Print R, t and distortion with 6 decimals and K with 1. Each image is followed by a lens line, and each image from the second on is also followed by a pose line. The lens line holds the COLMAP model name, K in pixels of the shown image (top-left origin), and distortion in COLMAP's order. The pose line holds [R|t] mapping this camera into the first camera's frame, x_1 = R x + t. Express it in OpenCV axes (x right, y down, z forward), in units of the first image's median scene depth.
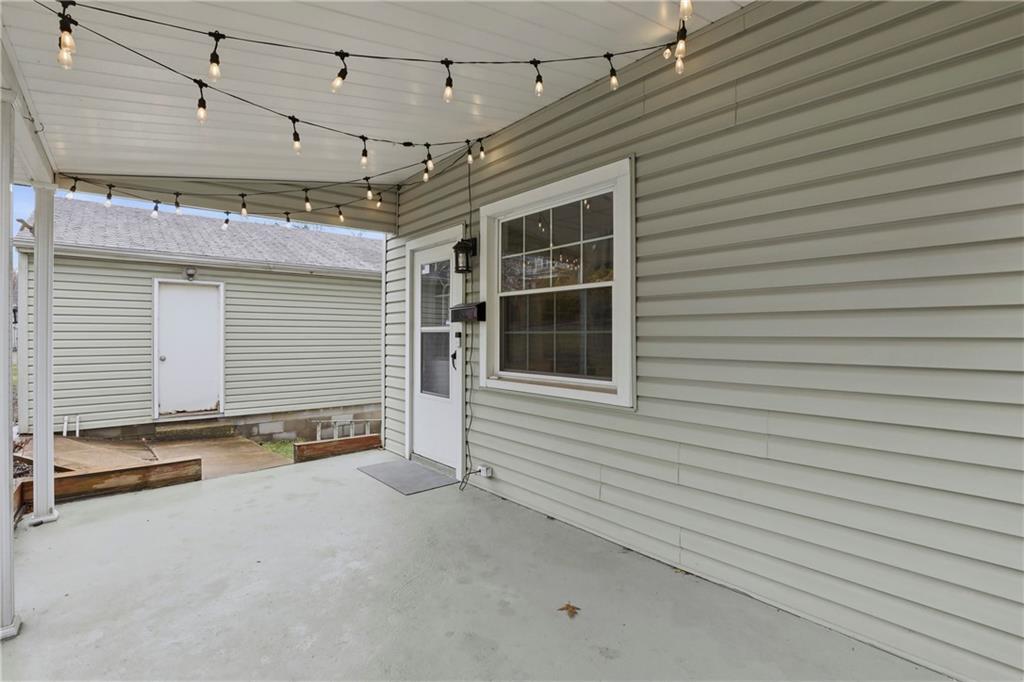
lens RADIAL K [[477.5, 0, 512.0], [0, 477.5, 341.0], [0, 0, 1]] dist [-0.000217, -0.000009]
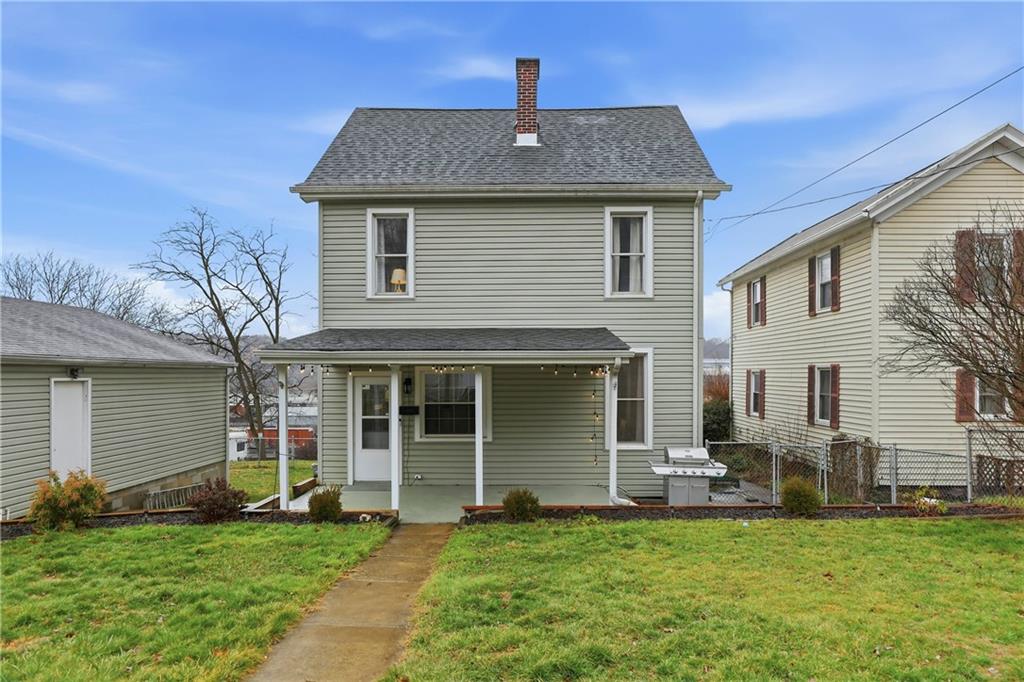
lens RADIAL K [[600.5, 0, 509.1], [0, 600.5, 372.6], [0, 0, 1]] dist [-0.010544, -0.001936]
pose [[0.650692, -0.004802, 0.759327, -1.842300], [0.012405, 0.999914, -0.004307, -0.209088], [-0.759241, 0.012222, 0.650695, -1.179615]]
